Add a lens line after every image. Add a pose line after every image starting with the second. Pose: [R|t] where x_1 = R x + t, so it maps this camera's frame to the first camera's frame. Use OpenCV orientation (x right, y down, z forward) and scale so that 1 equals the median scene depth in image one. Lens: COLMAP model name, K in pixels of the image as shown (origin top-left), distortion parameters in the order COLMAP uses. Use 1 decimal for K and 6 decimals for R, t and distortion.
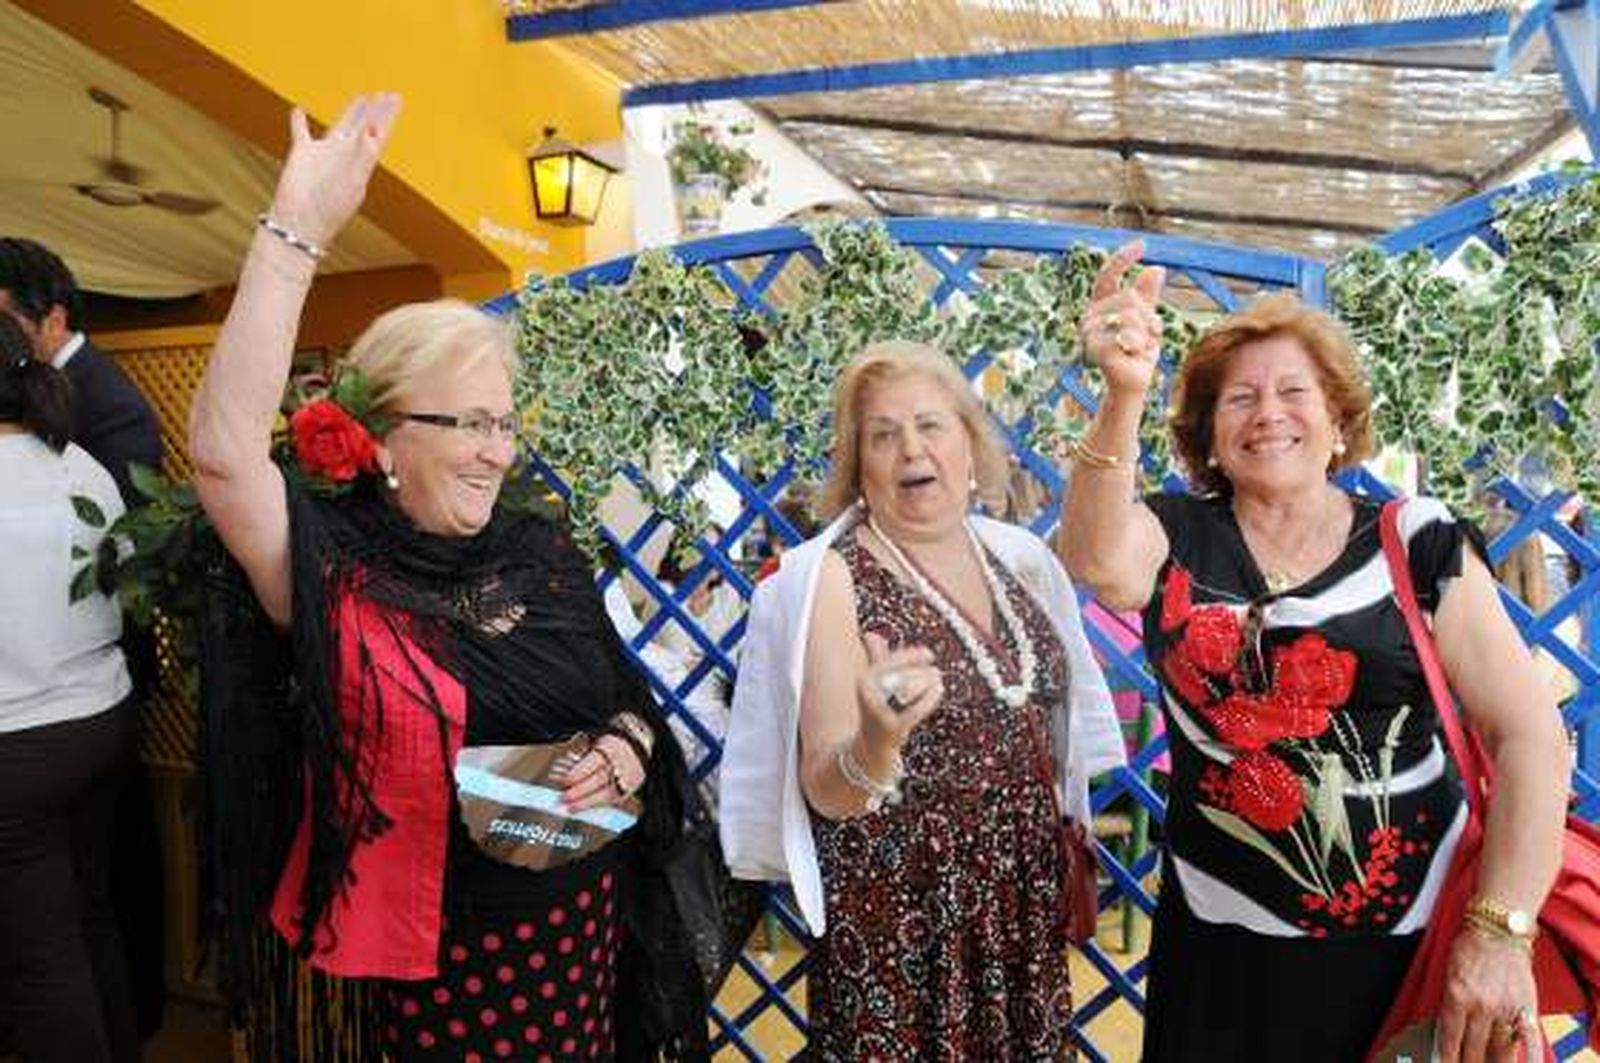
lens RADIAL K [[1230.8, 0, 800.0], [0, 1230.8, 531.5], [0, 0, 1]] dist [-0.107664, 0.170244]
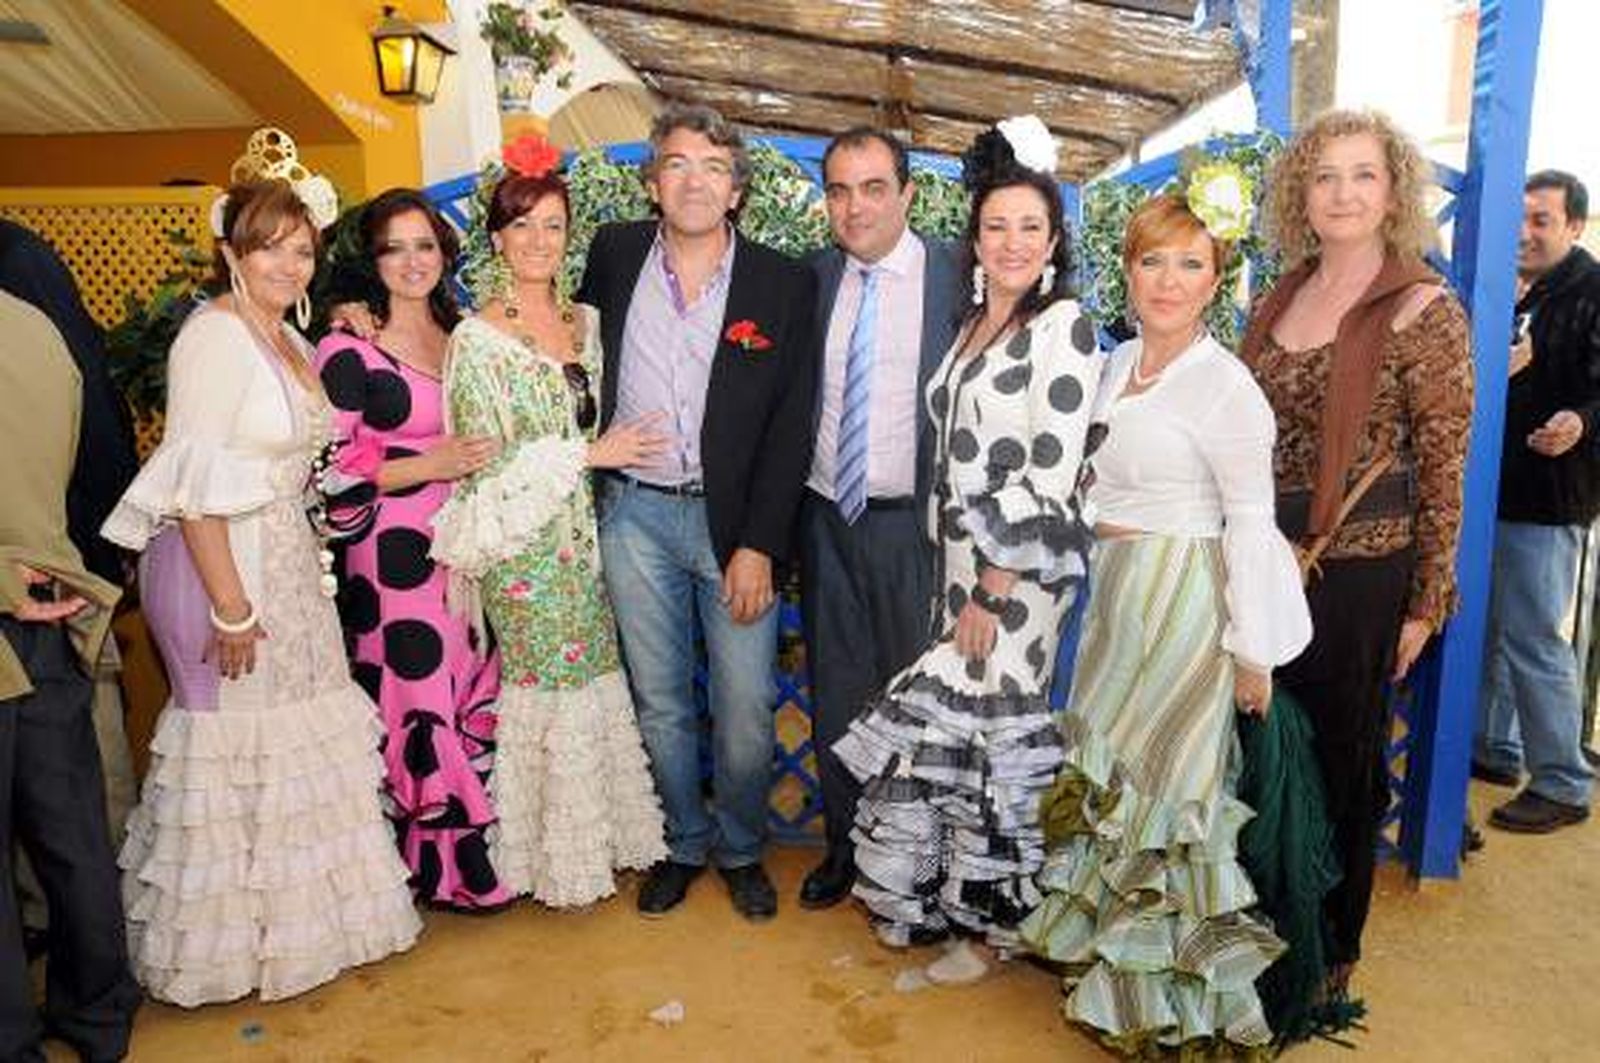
lens RADIAL K [[1230.8, 0, 800.0], [0, 1230.8, 531.5], [0, 0, 1]] dist [-0.107664, 0.170244]
pose [[0.977138, -0.009818, 0.212378, -0.064527], [-0.010882, 0.995314, 0.096083, 0.016220], [-0.212326, -0.096198, 0.972452, -0.120858]]
